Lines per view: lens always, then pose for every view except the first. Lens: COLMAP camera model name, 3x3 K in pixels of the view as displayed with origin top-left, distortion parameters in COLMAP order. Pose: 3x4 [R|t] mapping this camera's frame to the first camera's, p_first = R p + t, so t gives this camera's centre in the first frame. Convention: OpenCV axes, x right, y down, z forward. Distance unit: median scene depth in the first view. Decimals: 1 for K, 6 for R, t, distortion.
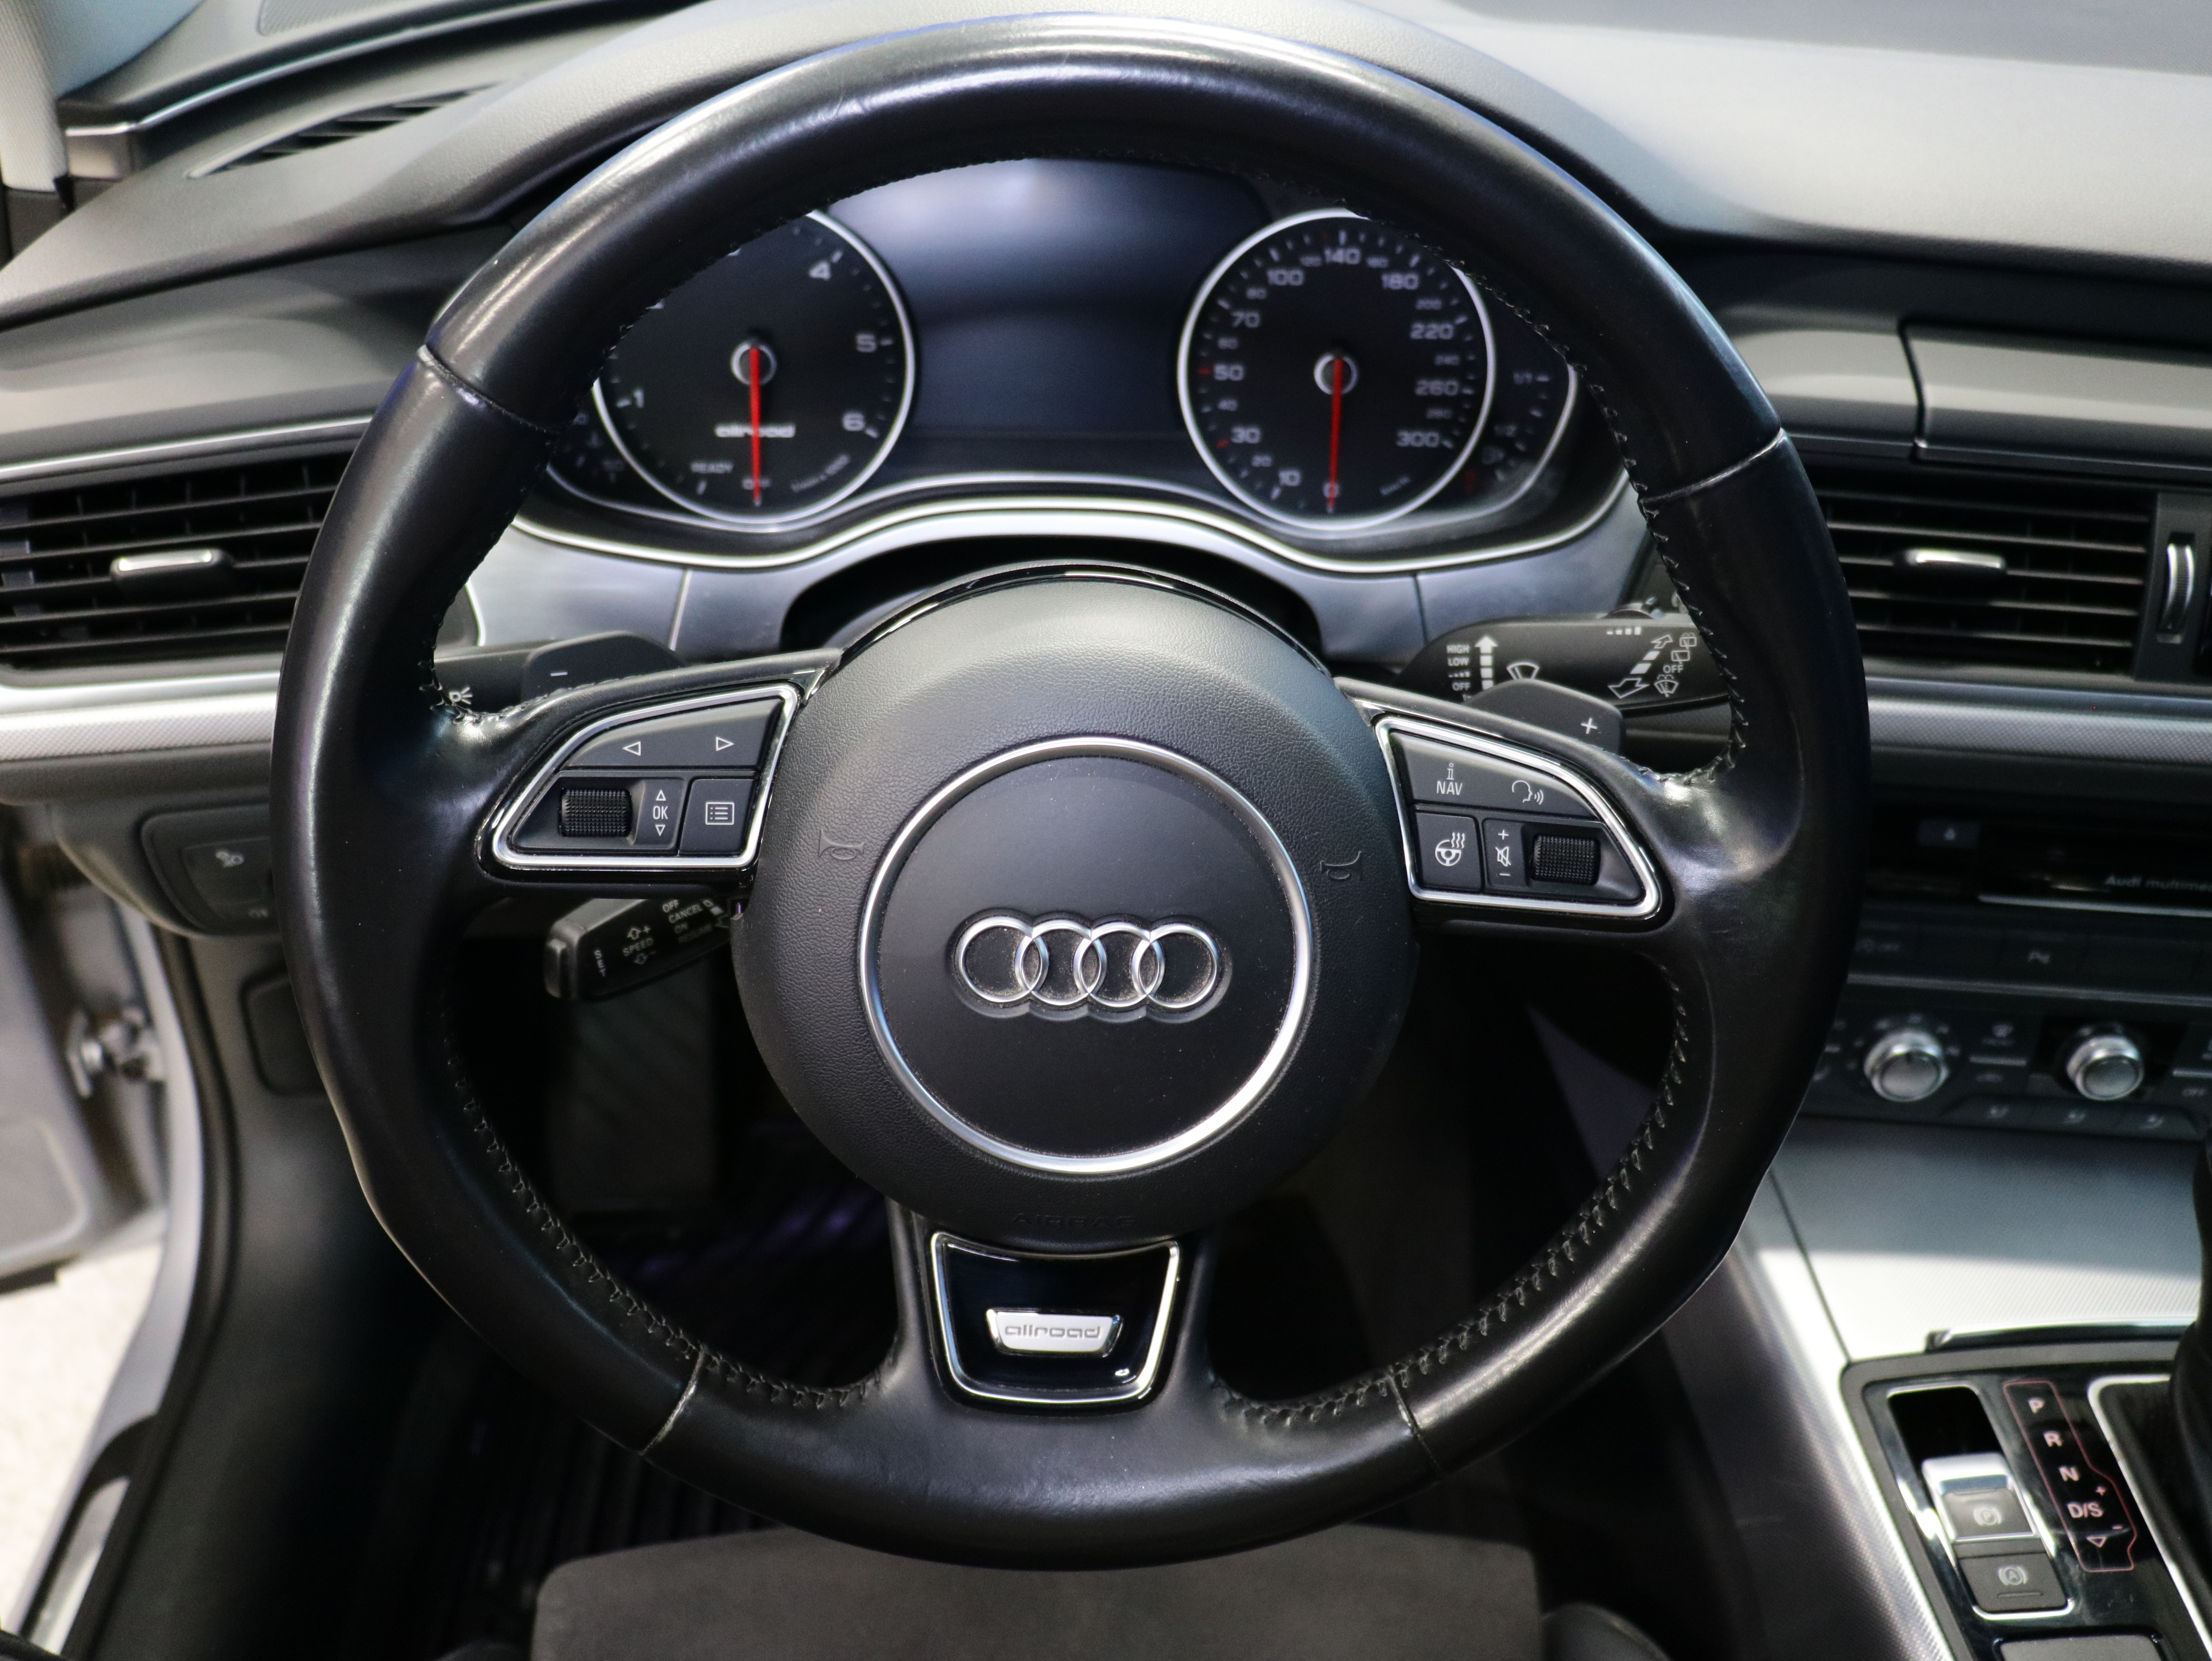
lens RADIAL K [[1797.9, 0, 1116.0], [0, 1797.9, 806.8], [0, 0, 1]] dist [-0.049470, 0.024309]
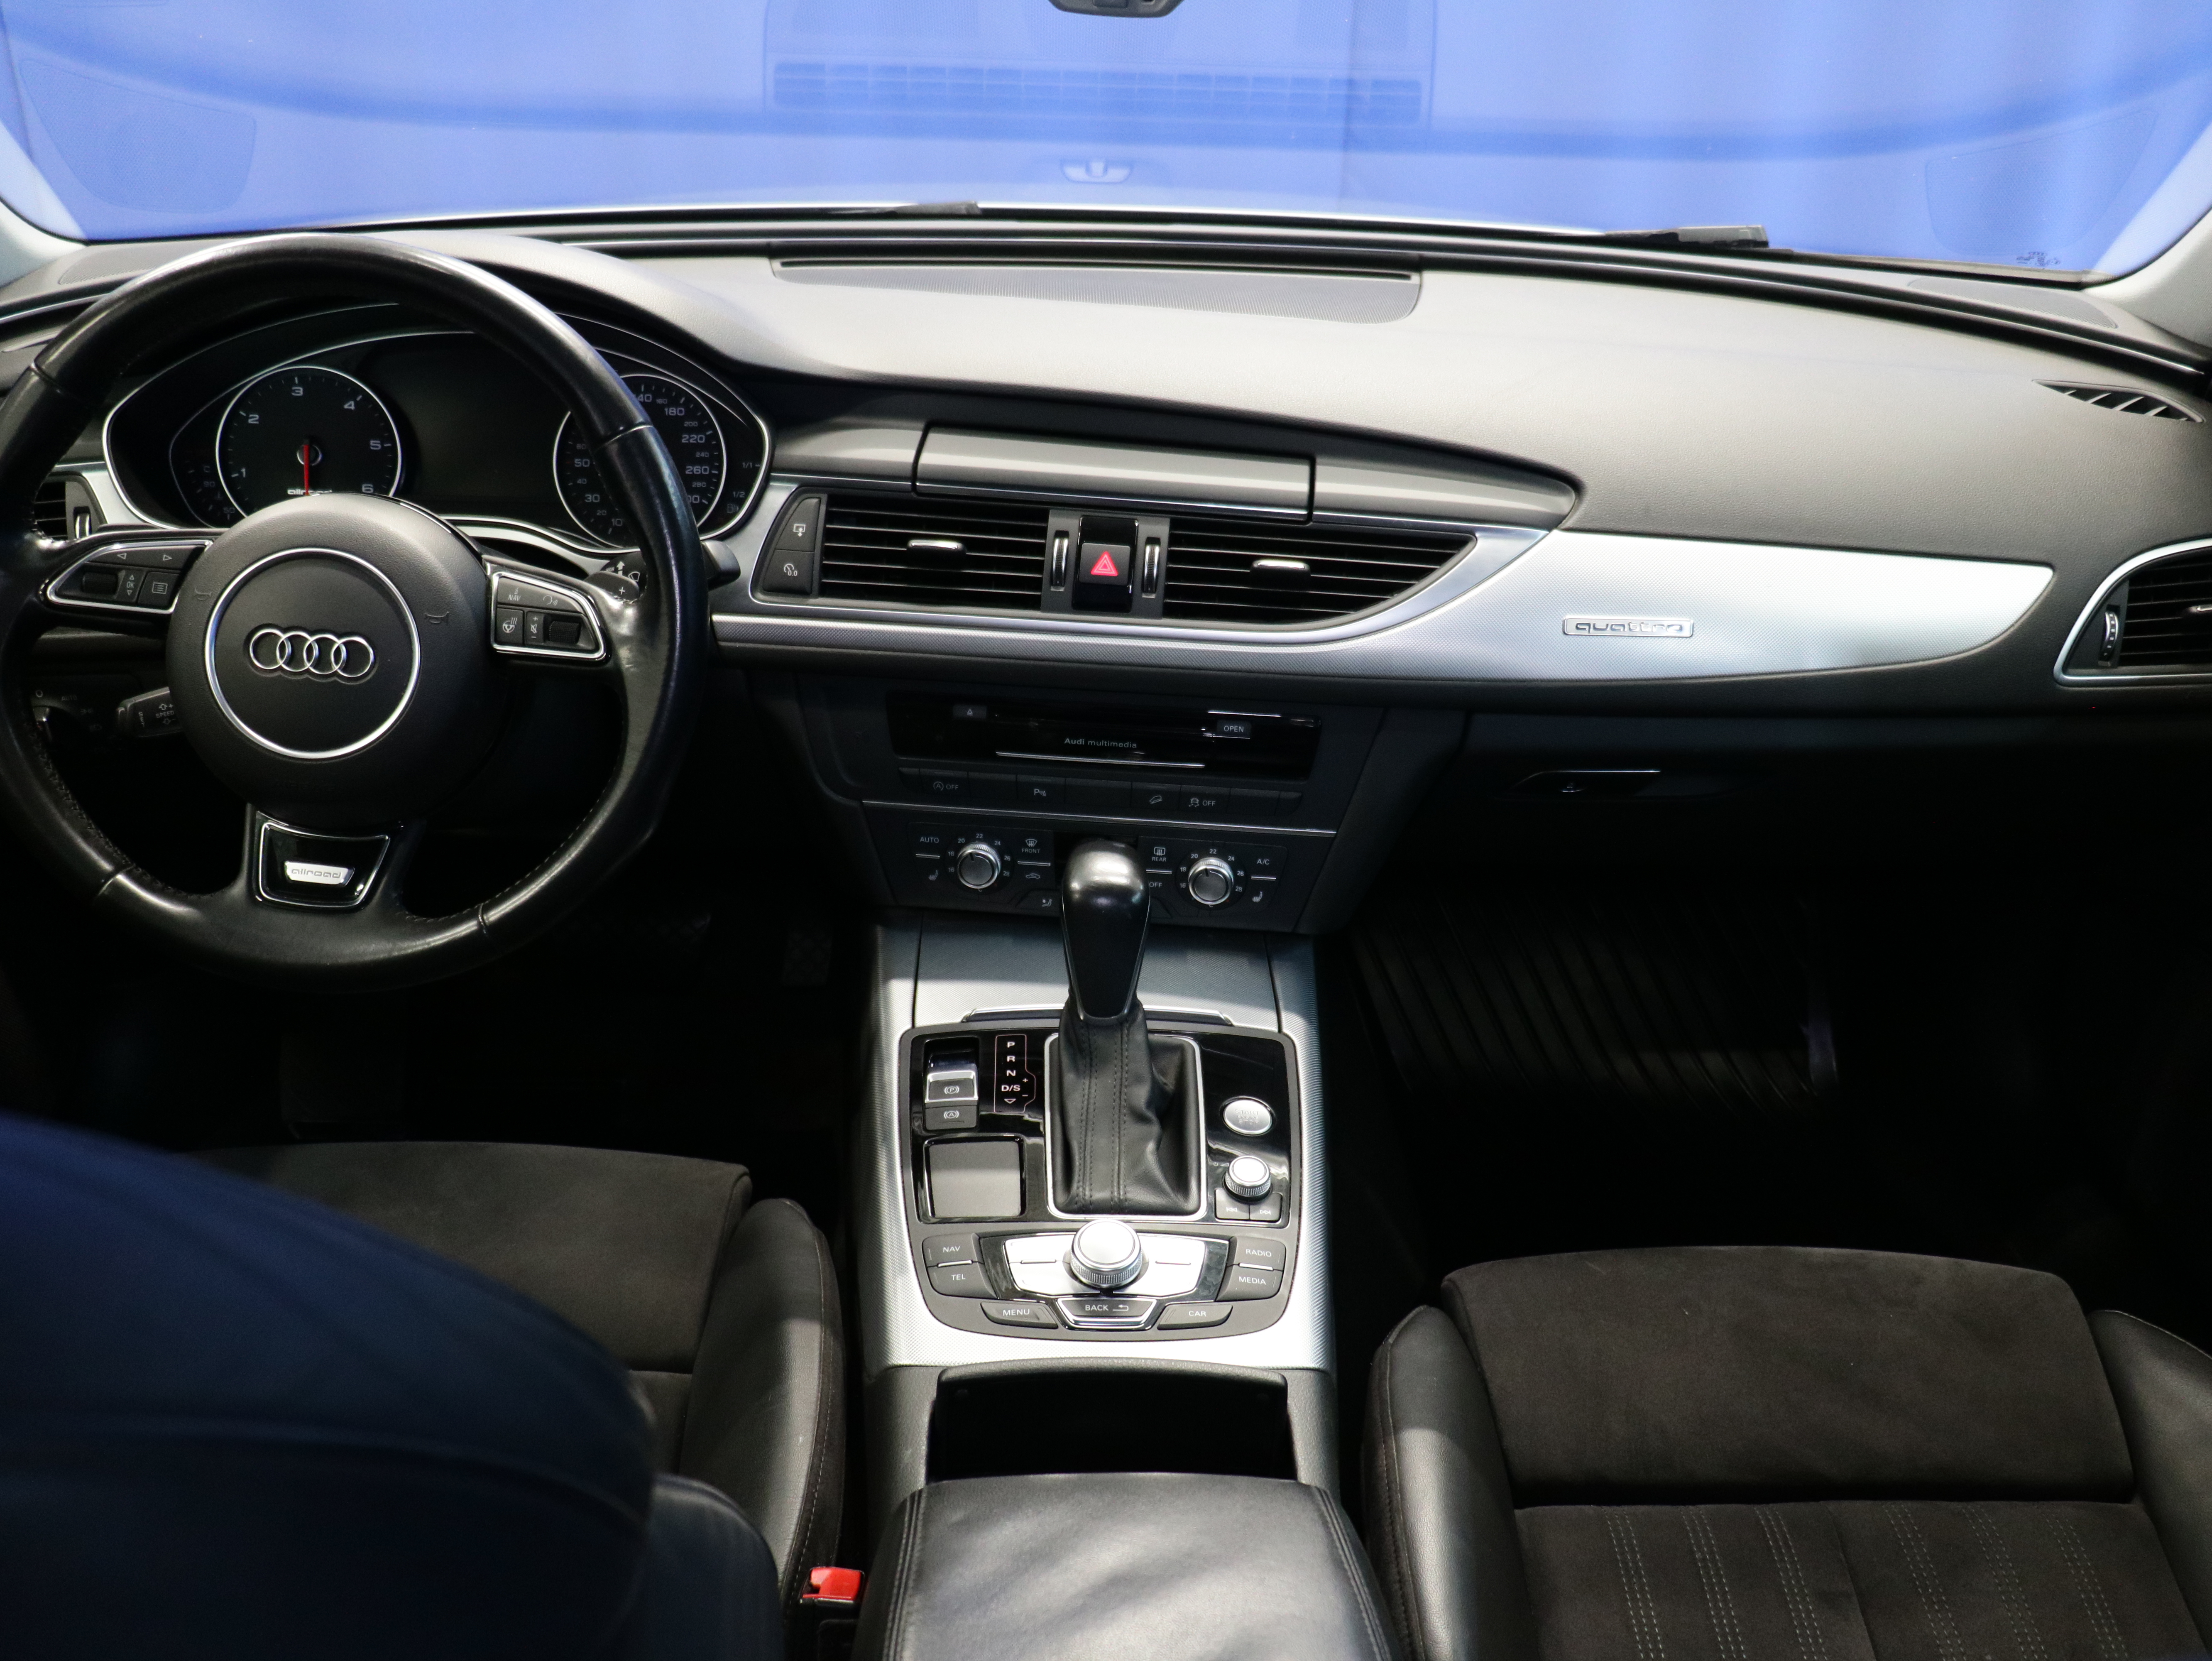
lens RADIAL K [[1885.8, 0, 1083.2], [0, 1885.8, 832.0], [0, 0, 1]] dist [-0.047857, 0.028490]
pose [[0.999556, 0.006066, -0.029155, 0.670251], [-0.010510, 0.987893, -0.154783, 0.434179], [0.027863, 0.155021, 0.987518, -0.823498]]
